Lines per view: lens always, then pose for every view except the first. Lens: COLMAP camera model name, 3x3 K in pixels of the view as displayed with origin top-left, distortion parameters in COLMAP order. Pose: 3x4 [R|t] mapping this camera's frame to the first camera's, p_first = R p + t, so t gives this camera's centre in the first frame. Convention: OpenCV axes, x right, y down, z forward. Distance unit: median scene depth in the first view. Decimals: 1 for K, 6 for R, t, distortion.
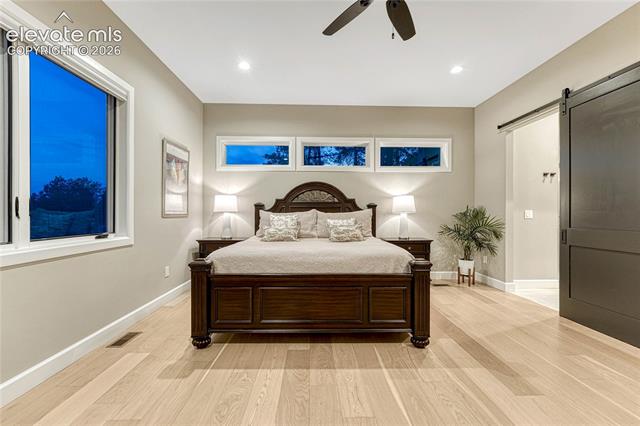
lens RADIAL K [[259.3, 0, 318.9], [0, 259.3, 215.8], [0, 0, 1]] dist [-0.001484, -0.000159]
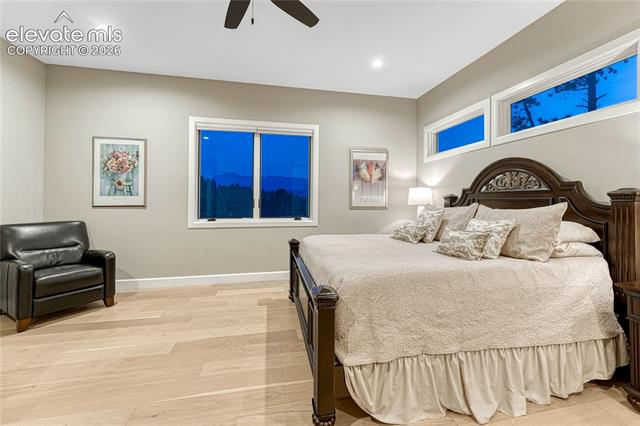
lens RADIAL K [[264.2, 0, 319.3], [0, 264.2, 197.7], [0, 0, 1]] dist [-0.003300, -0.000053]
pose [[0.197521, -0.013715, -0.980203, 0.668183], [-0.015354, 0.999736, -0.017082, -0.024855], [0.980178, 0.018424, 0.197258, 0.559101]]
